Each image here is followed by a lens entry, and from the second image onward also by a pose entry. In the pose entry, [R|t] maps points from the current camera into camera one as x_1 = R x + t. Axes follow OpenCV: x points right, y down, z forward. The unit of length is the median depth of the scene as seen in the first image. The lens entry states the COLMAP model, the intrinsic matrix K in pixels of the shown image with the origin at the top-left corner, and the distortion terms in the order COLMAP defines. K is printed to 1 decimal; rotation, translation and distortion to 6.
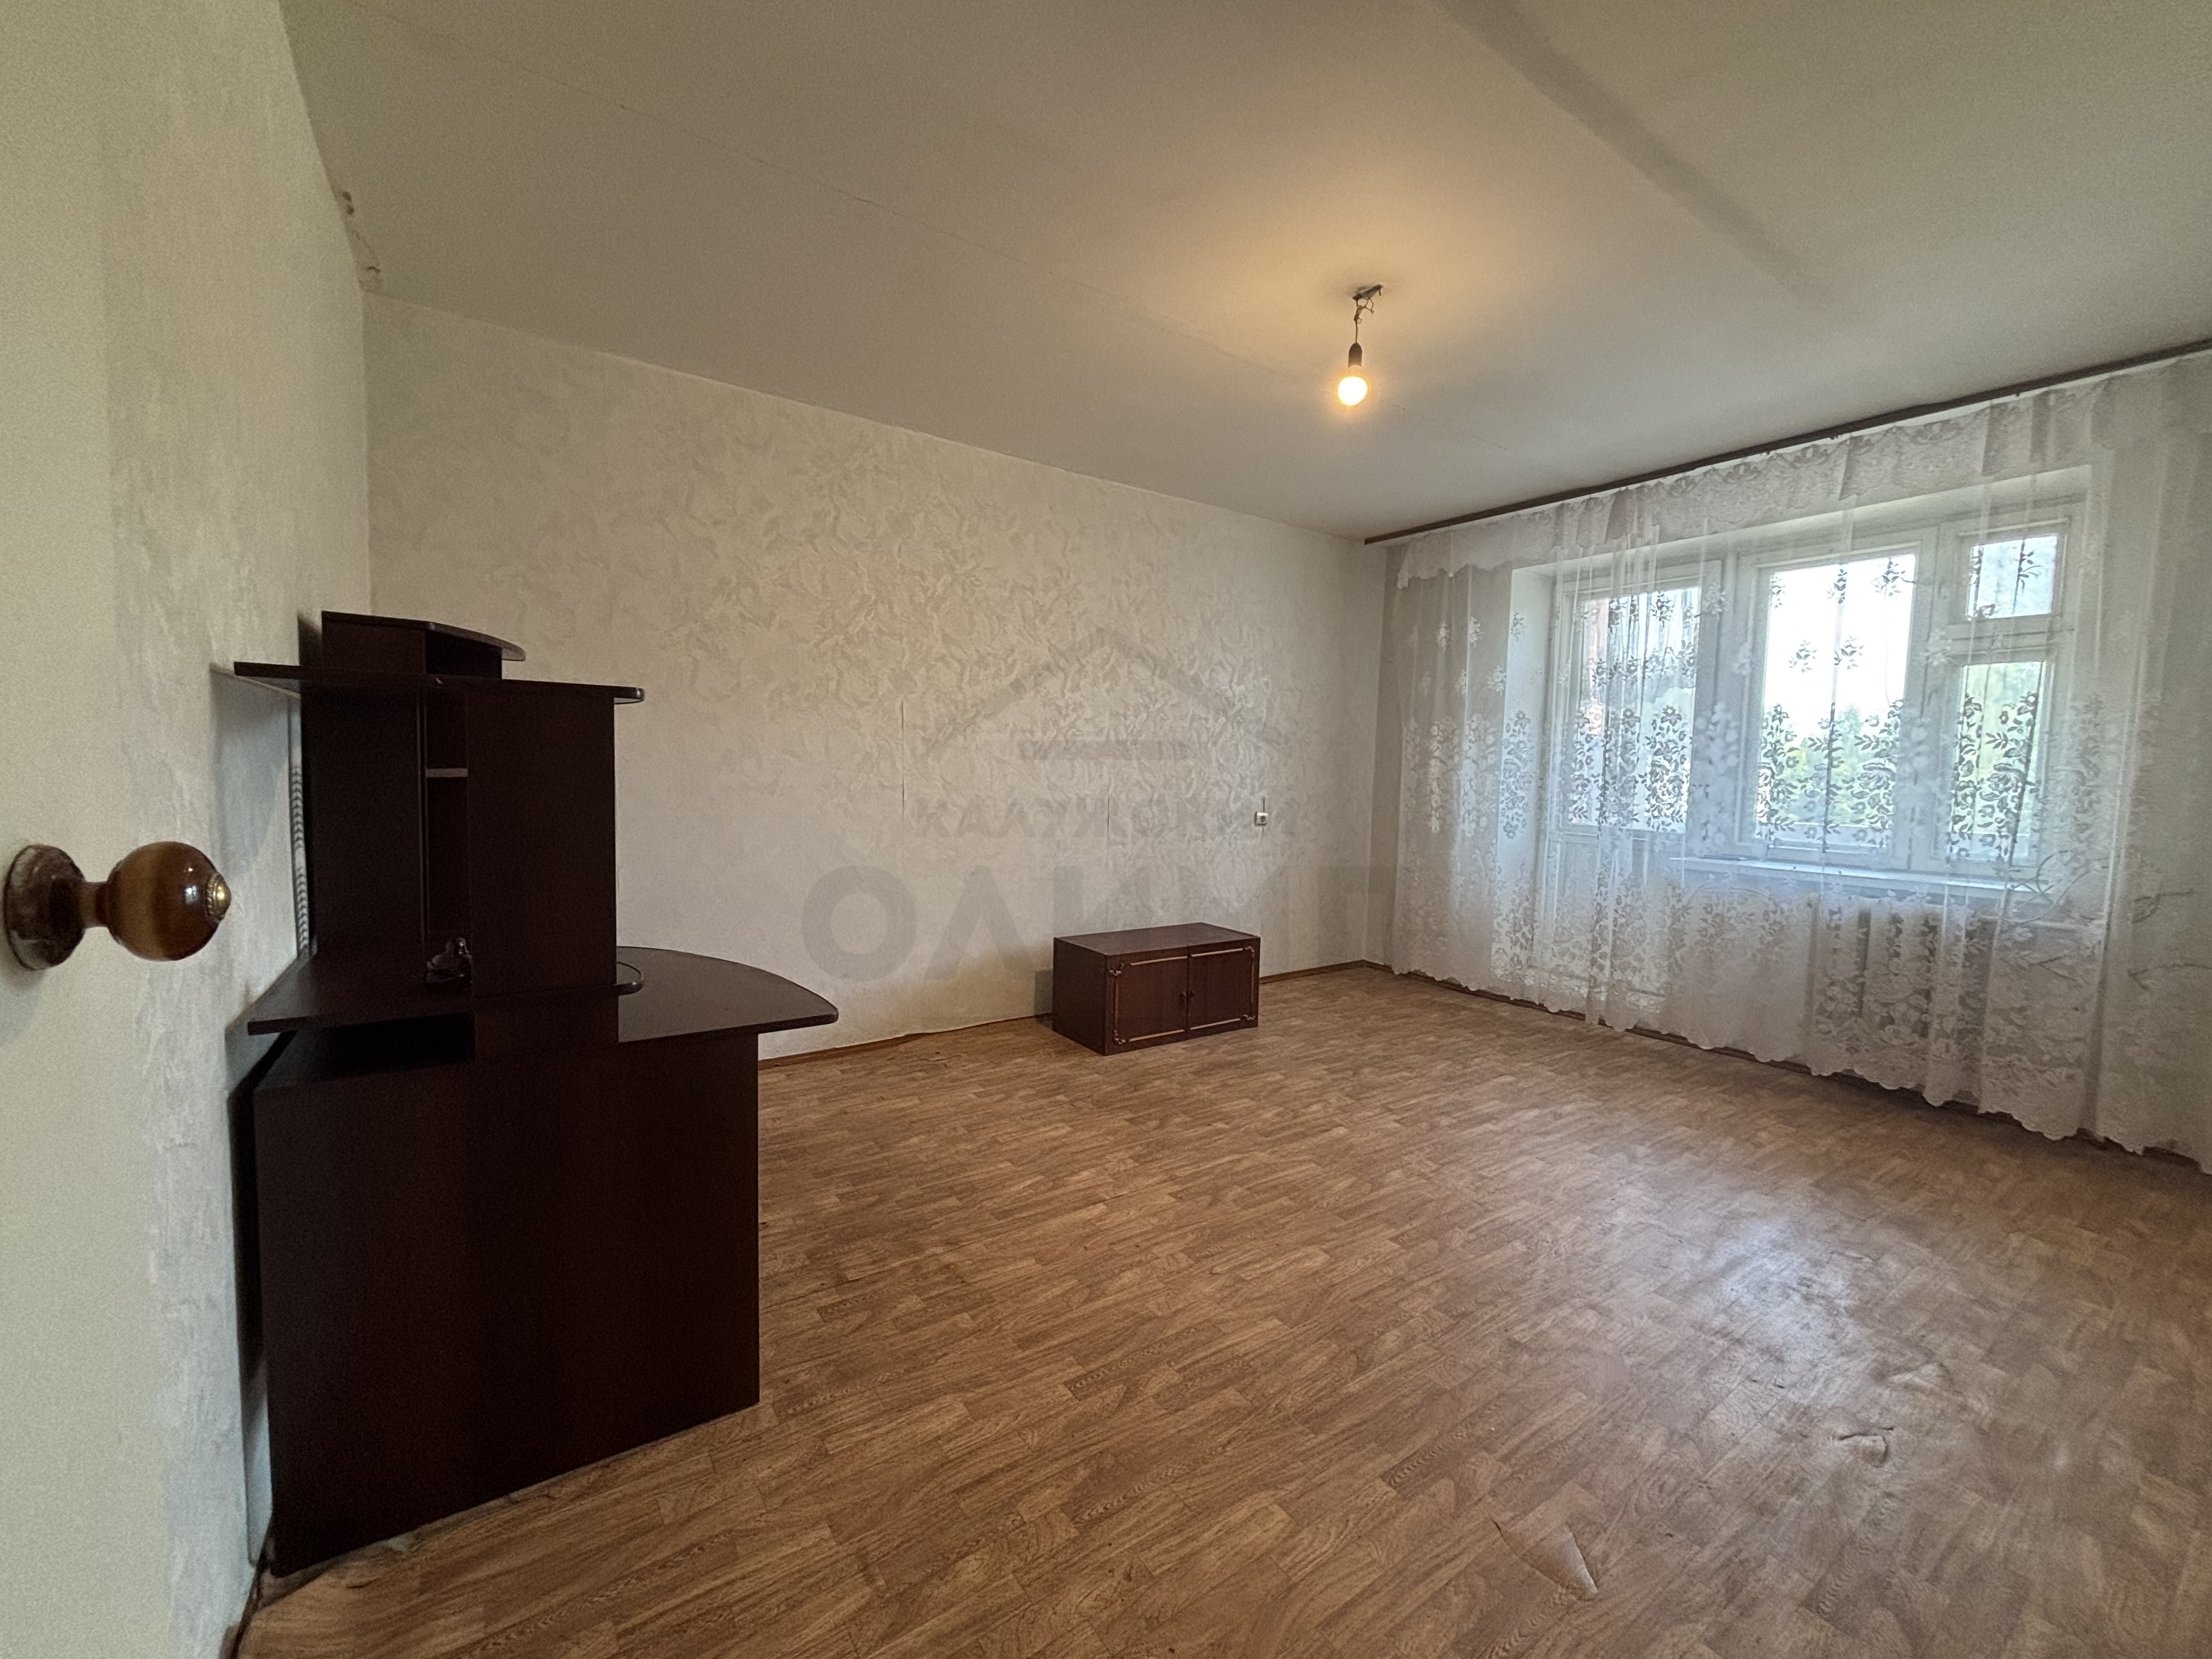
lens RADIAL K [[896.0, 0, 1097.3], [0, 896.0, 827.9], [0, 0, 1]] dist [-0.002312, 0.001263]
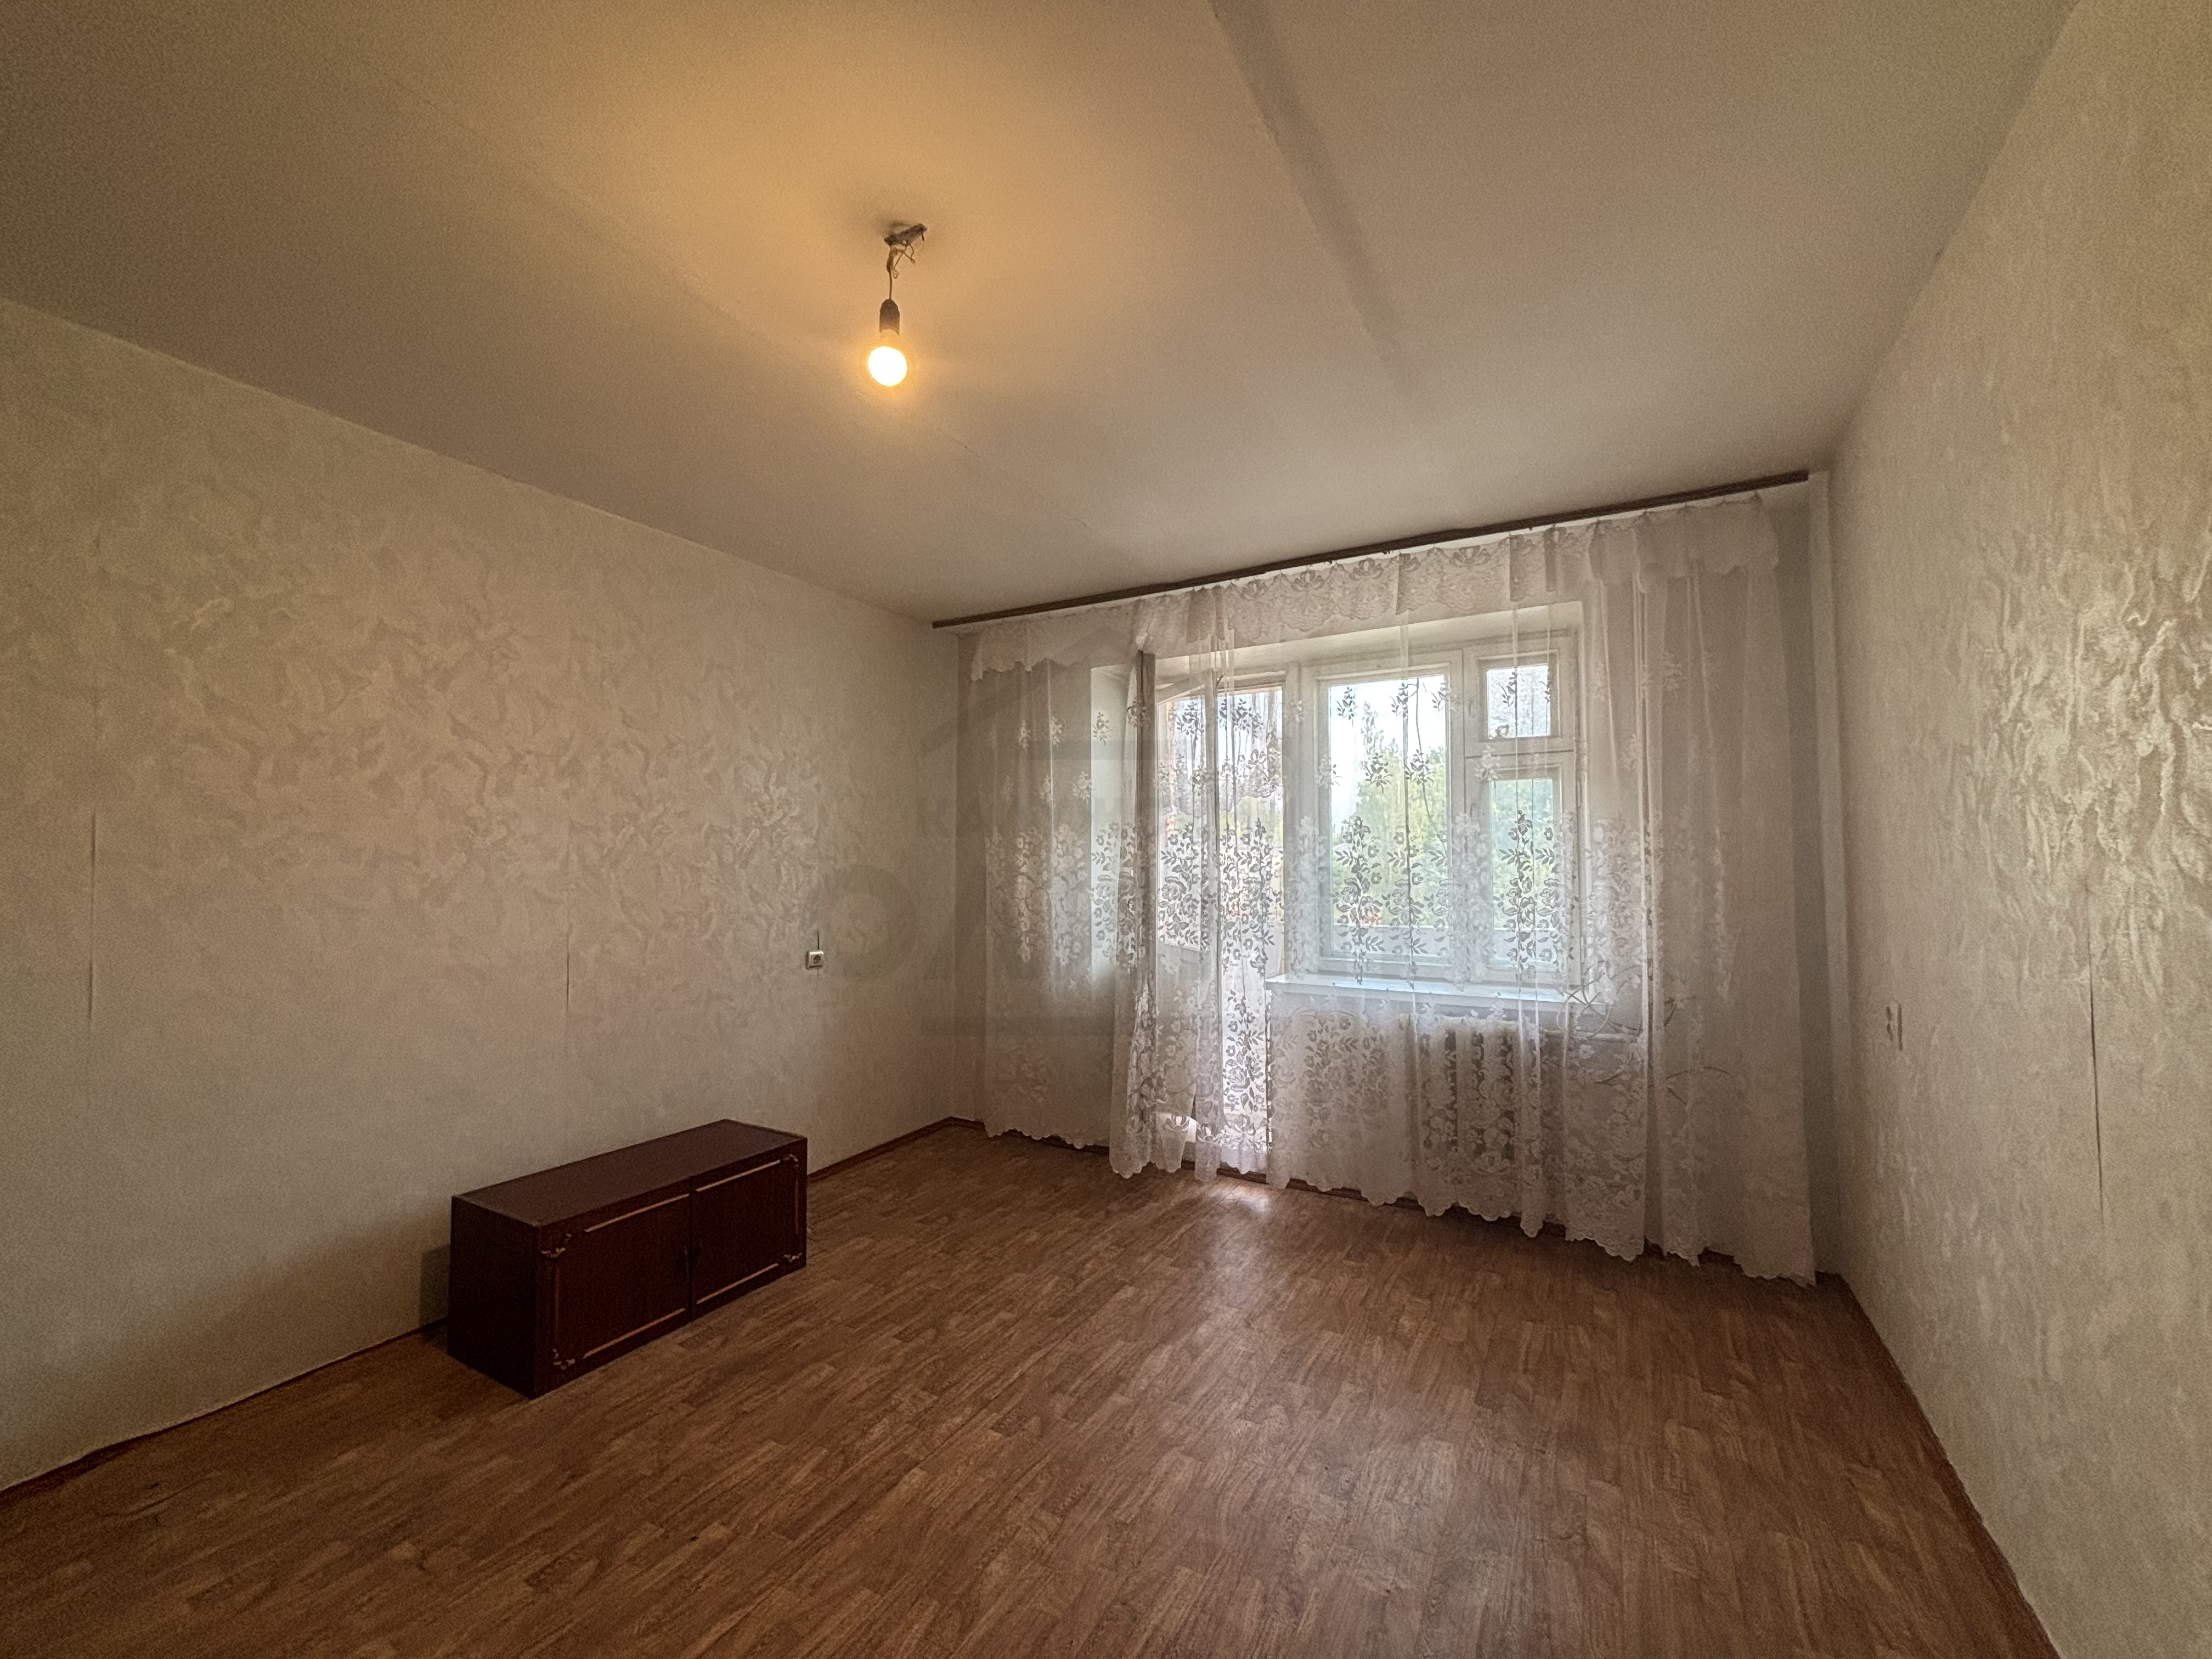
lens RADIAL K [[896.0, 0, 1105.9], [0, 896.0, 829.3], [0, 0, 1]] dist [-0.002312, 0.001263]
pose [[0.896911, -0.007641, 0.442144, 0.100658], [0.053200, 0.994453, -0.090734, -0.056073], [-0.438999, 0.104902, 0.892343, 0.278579]]
